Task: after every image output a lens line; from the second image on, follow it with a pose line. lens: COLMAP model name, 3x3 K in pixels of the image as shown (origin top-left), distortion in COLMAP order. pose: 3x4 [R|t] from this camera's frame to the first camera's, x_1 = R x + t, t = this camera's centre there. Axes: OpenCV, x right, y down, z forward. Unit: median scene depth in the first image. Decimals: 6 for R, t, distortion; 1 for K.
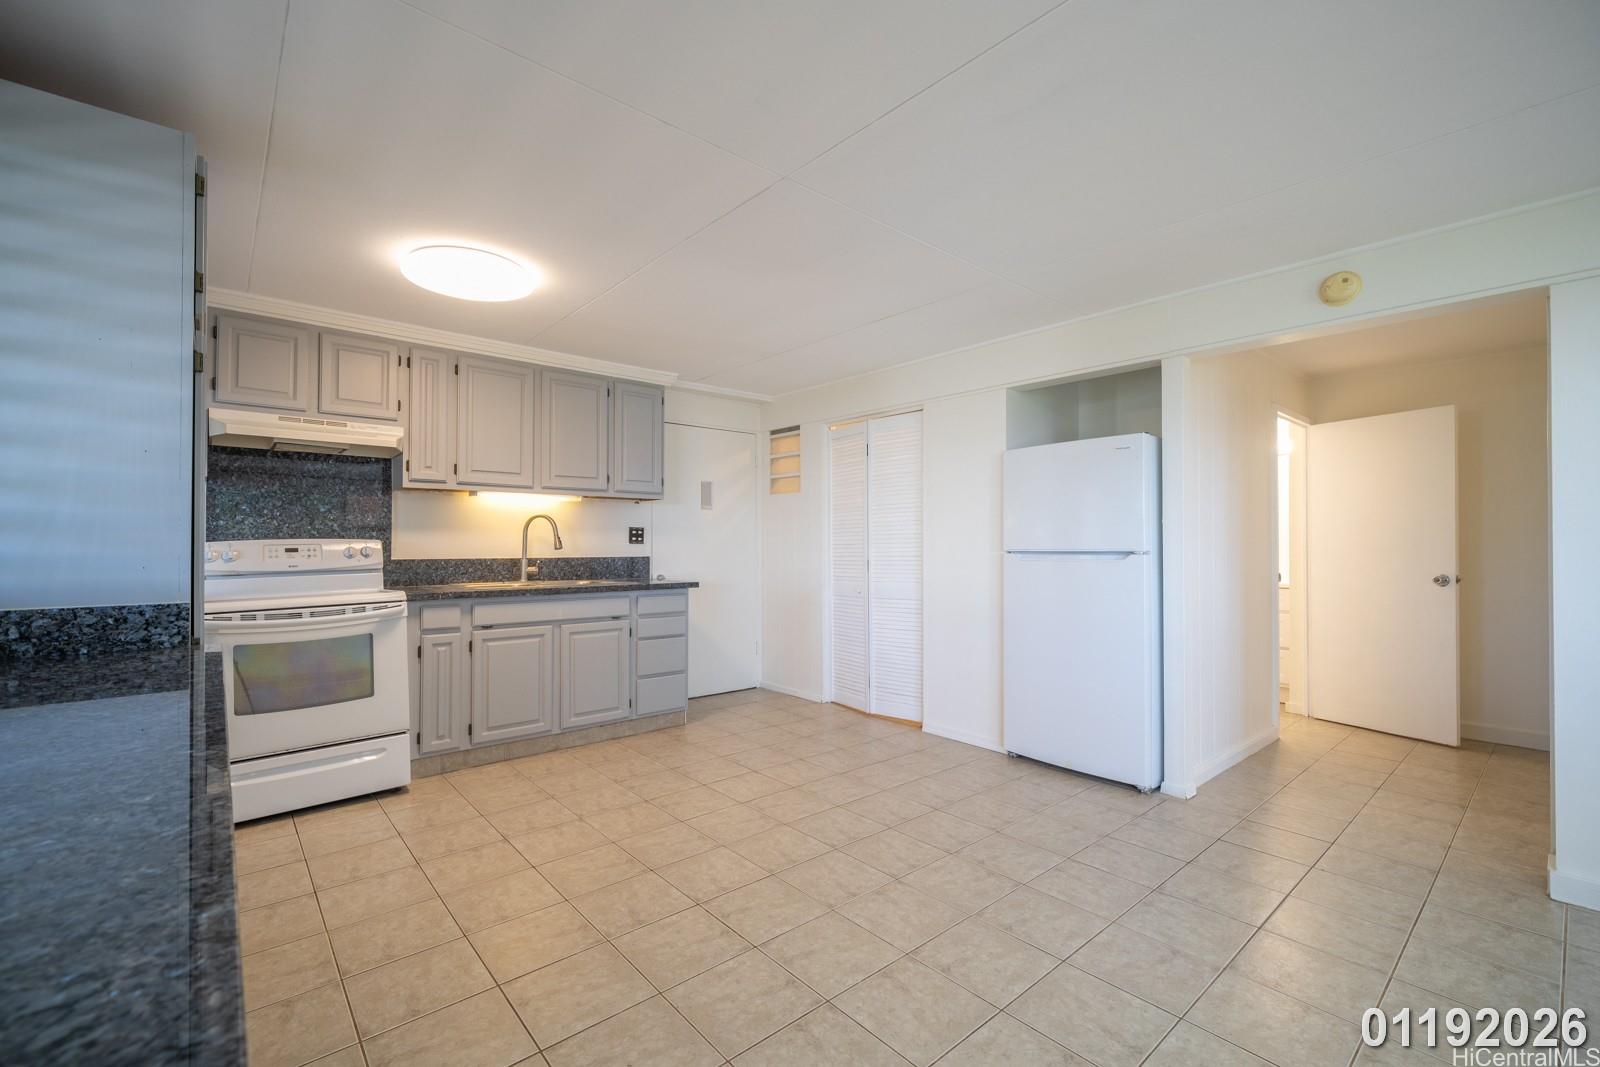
lens RADIAL K [[695.6, 0, 804.2], [0, 695.6, 533.6], [0, 0, 1]] dist [0.001345, 0.000242]
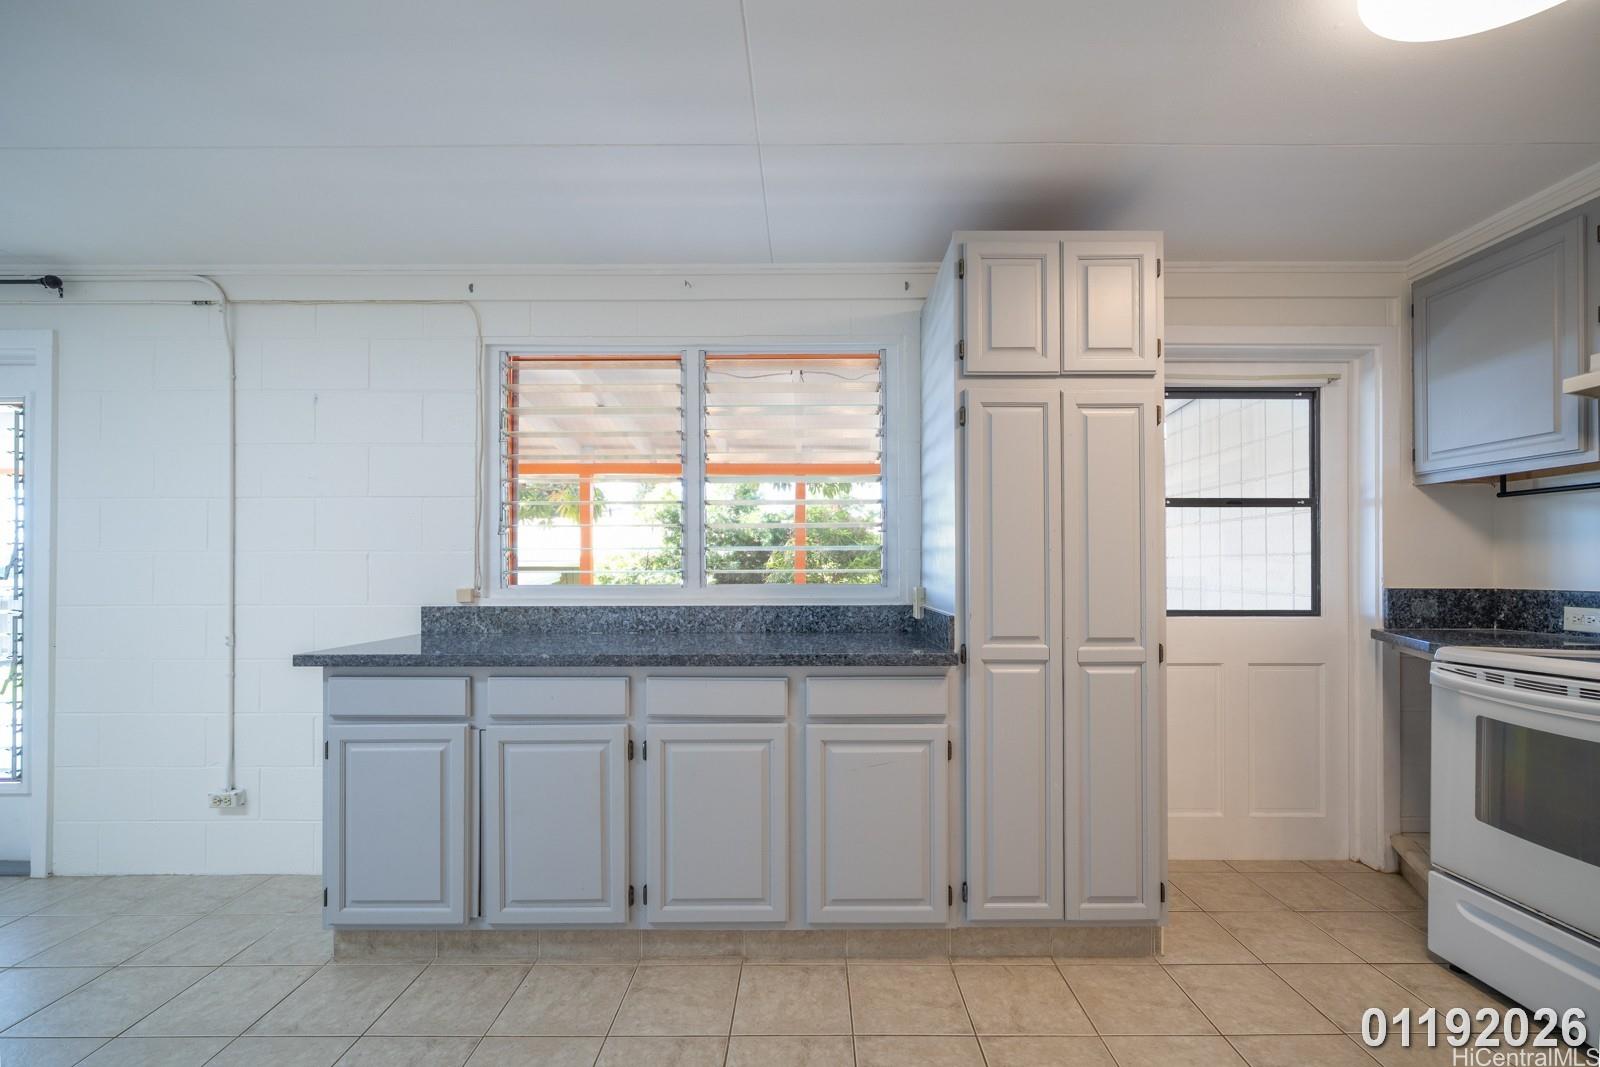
lens RADIAL K [[695.6, 0, 811.6], [0, 695.6, 562.7], [0, 0, 1]] dist [0.001345, 0.000242]
pose [[-0.655112, -0.002373, -0.755528, 0.088746], [0.015858, 0.999732, -0.016891, 0.009360], [0.755365, -0.023047, -0.654899, 0.705767]]
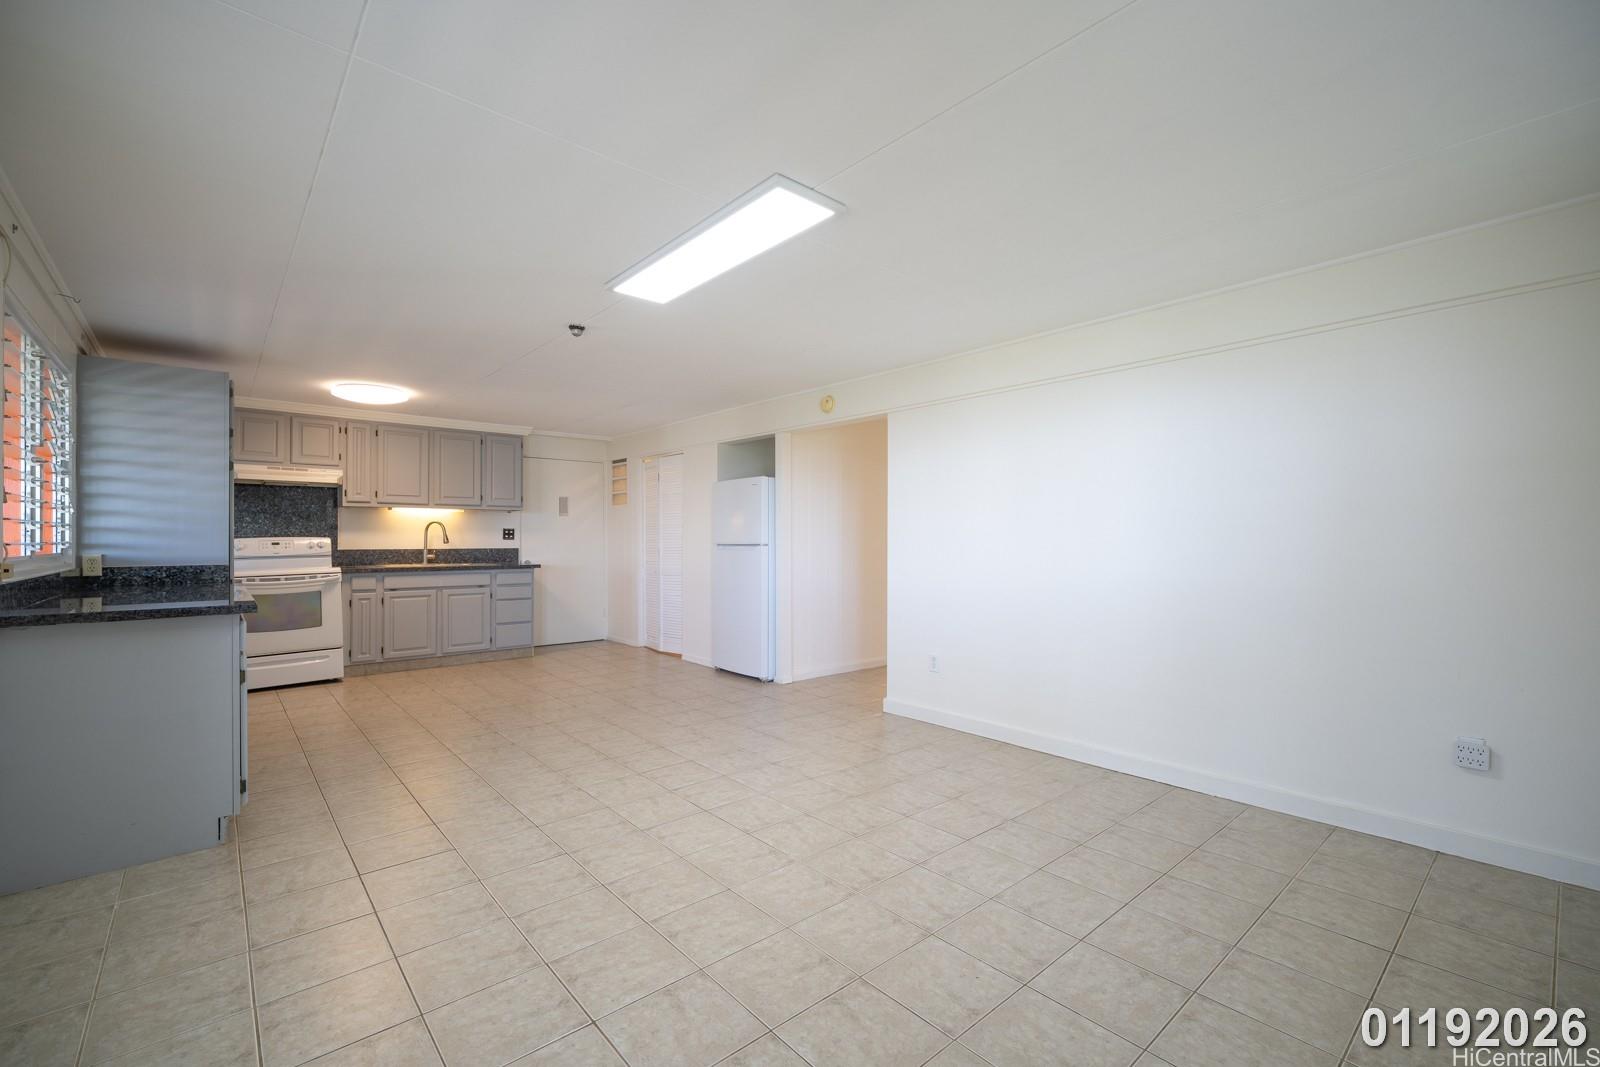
lens RADIAL K [[695.6, 0, 802.0], [0, 695.6, 533.3], [0, 0, 1]] dist [0.001345, 0.000242]
pose [[1.000000, 0.000099, 0.000188, 0.490559], [-0.000101, 0.999970, 0.007703, -0.013186], [-0.000187, -0.007703, 0.999970, -0.625466]]
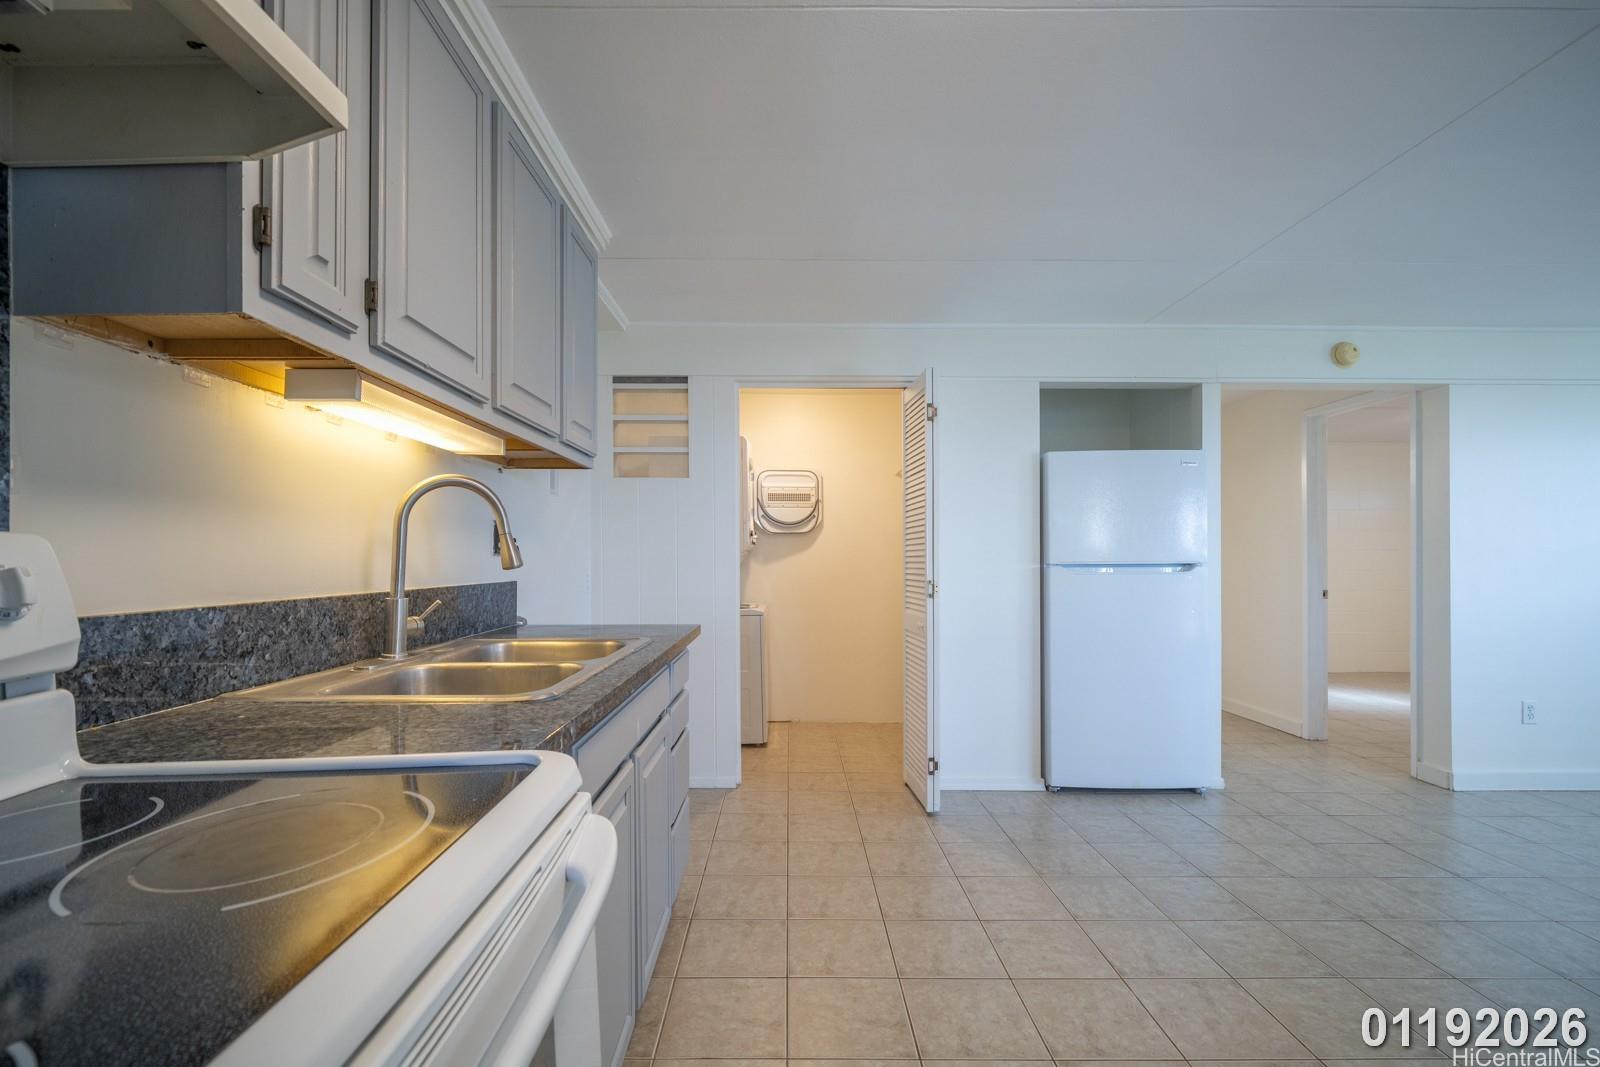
lens RADIAL K [[695.6, 0, 799.7], [0, 695.6, 553.8], [0, 0, 1]] dist [0.001345, 0.000242]
pose [[0.646840, 0.004824, 0.762610, -0.598400], [-0.012749, 0.999909, 0.004488, 0.011407], [-0.762519, -0.012626, 0.646842, 0.663885]]
